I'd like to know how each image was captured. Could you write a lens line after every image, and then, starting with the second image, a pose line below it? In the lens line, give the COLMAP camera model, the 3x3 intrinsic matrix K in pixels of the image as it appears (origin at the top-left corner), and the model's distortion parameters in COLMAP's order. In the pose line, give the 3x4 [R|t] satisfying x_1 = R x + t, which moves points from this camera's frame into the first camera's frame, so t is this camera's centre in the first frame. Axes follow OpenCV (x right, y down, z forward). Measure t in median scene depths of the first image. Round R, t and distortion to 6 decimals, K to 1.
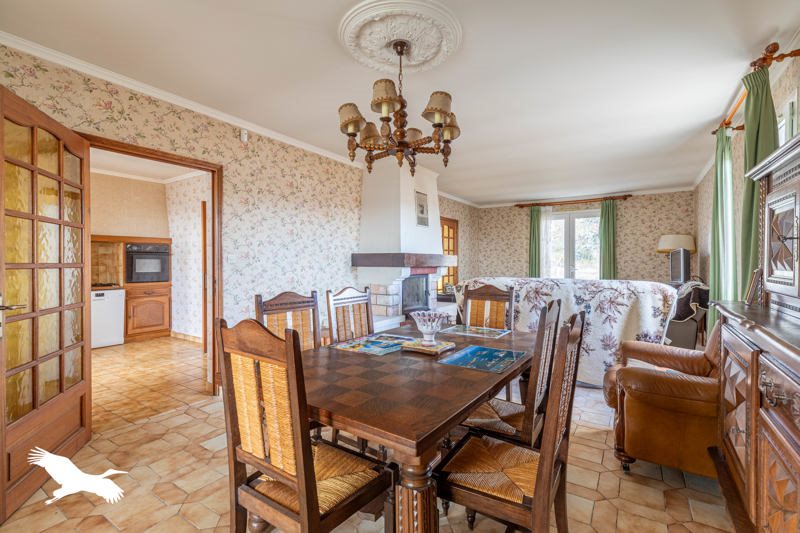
lens RADIAL K [[361.8, 0, 399.6], [0, 361.8, 263.2], [0, 0, 1]] dist [0.002139, 0.000324]
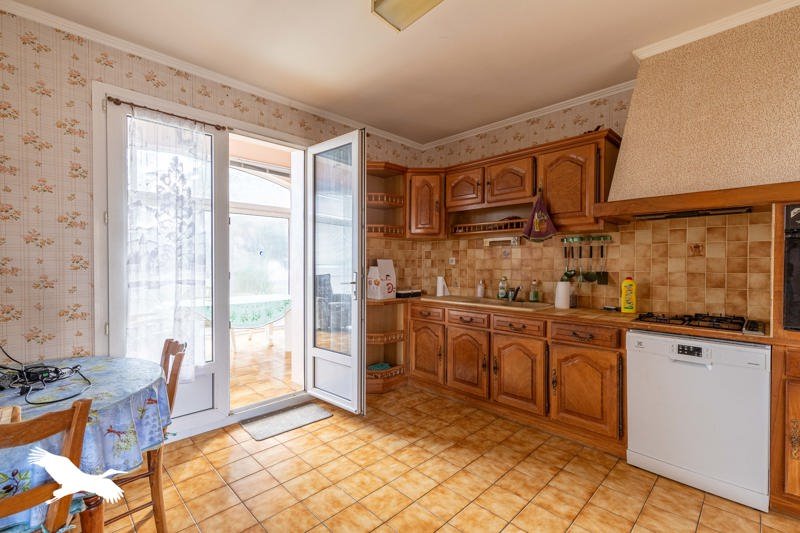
lens RADIAL K [[361.8, 0, 399.8], [0, 361.8, 263.0], [0, 0, 1]] dist [0.002139, 0.000324]
pose [[-0.191130, 0.005866, -0.981547, -0.391852], [-0.003210, 0.999973, 0.006601, -0.006272], [0.981559, 0.004412, -0.191106, 0.768242]]
